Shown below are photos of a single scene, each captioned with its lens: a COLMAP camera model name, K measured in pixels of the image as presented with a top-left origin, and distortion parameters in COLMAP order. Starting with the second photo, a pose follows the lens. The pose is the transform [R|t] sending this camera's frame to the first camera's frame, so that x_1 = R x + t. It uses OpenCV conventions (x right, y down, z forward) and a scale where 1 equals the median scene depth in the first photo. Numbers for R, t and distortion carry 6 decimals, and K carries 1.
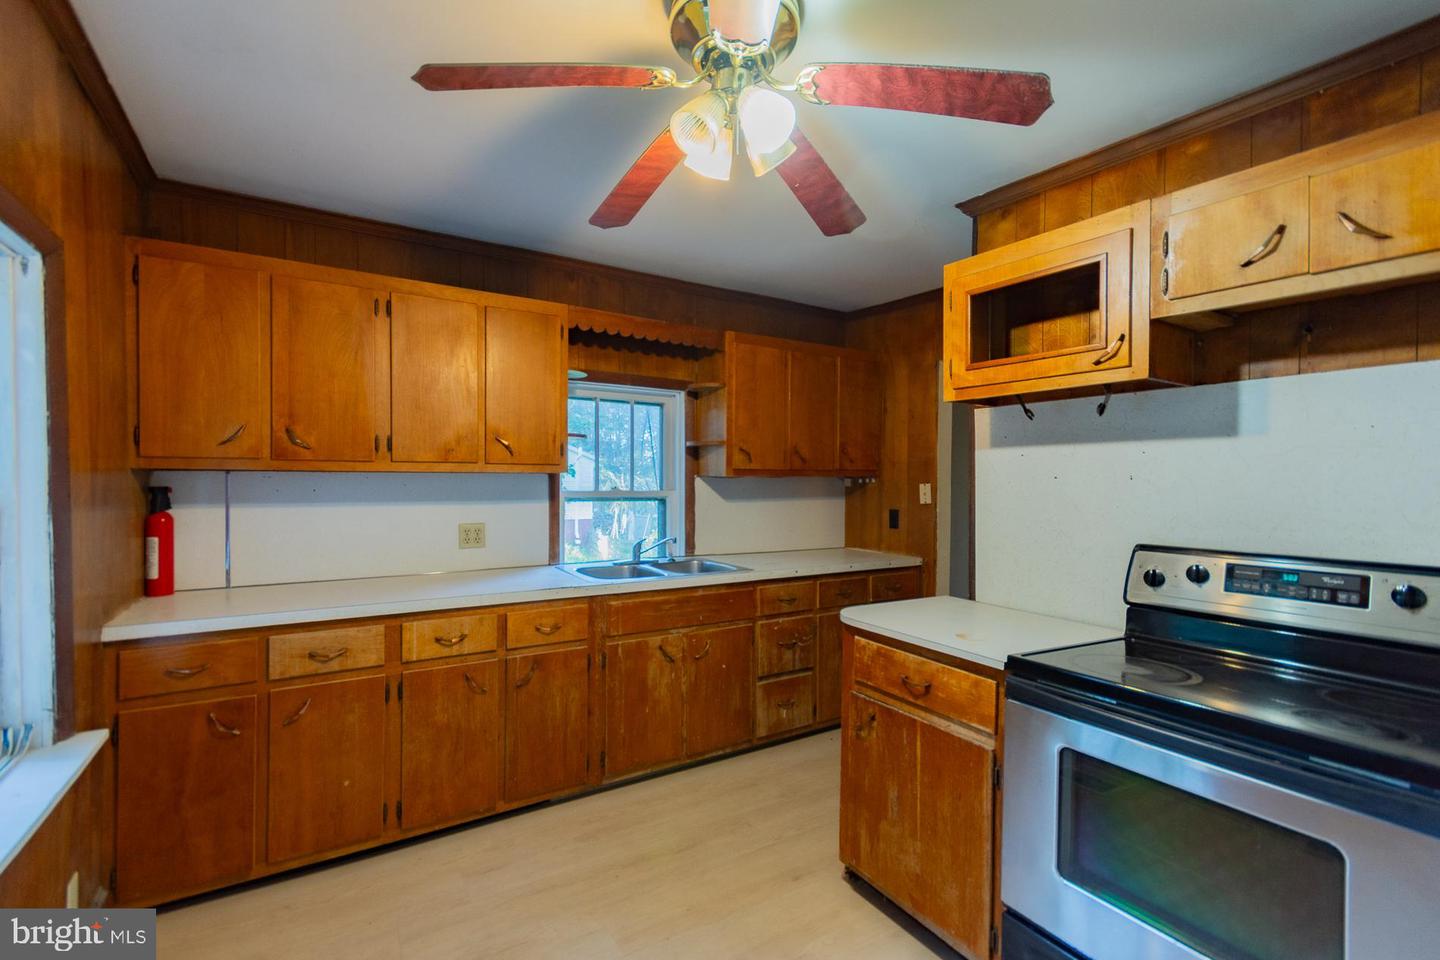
lens RADIAL K [[633.4, 0, 718.0], [0, 633.4, 484.4], [0, 0, 1]] dist [0.009452, -0.002577]
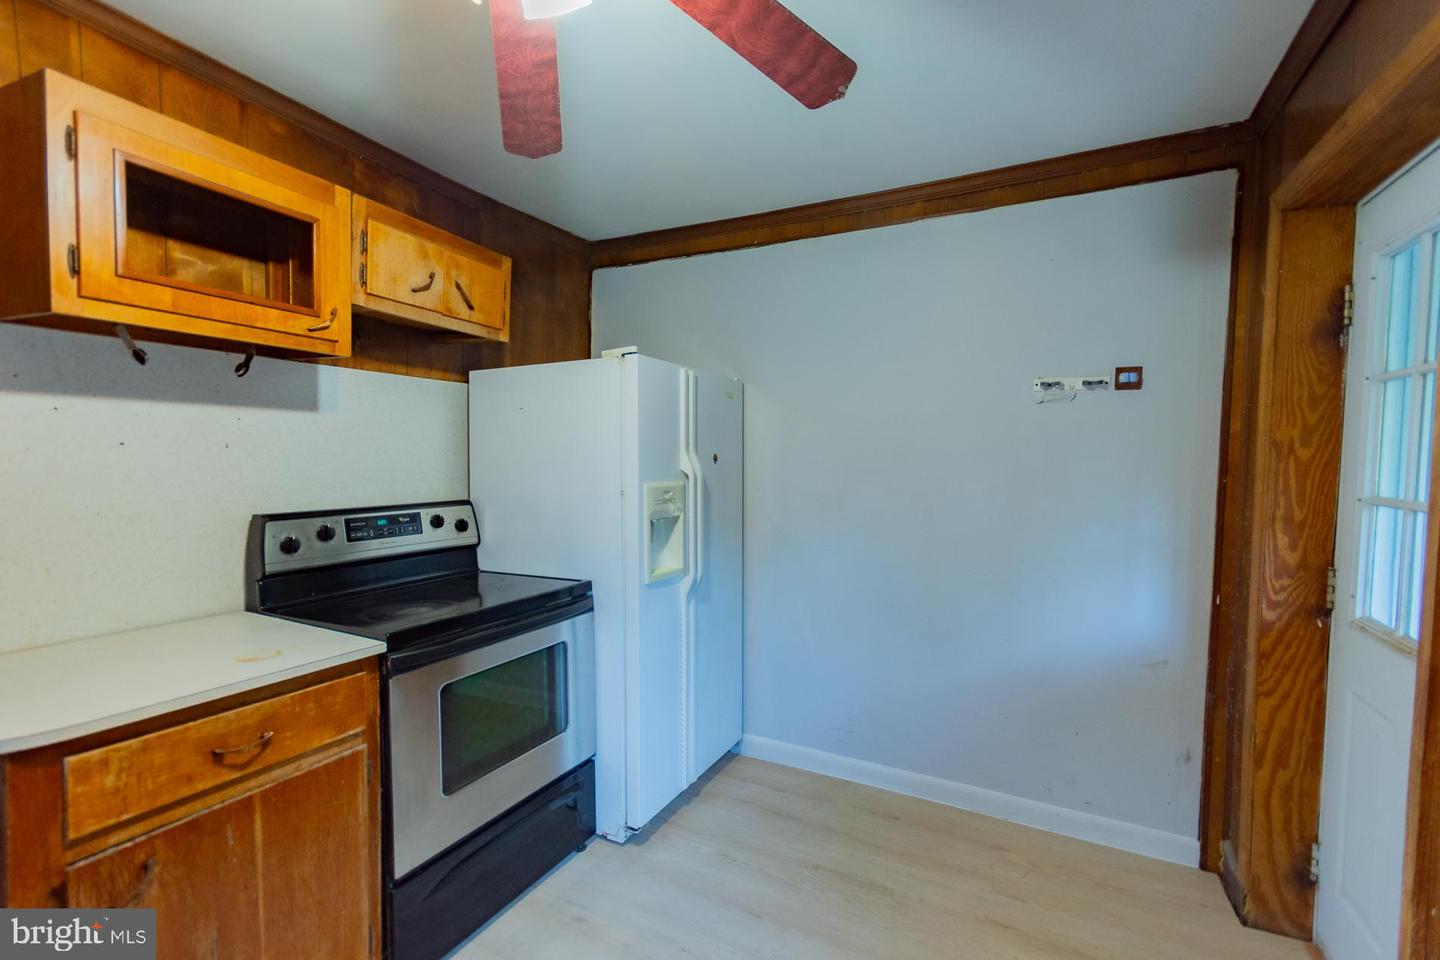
lens RADIAL K [[633.4, 0, 719.3], [0, 633.4, 482.9], [0, 0, 1]] dist [0.009452, -0.002577]
pose [[-0.508134, -0.054389, 0.859559, -0.566986], [-0.014859, 0.998409, 0.054391, -0.019537], [-0.861150, 0.014865, -0.508134, 0.964749]]
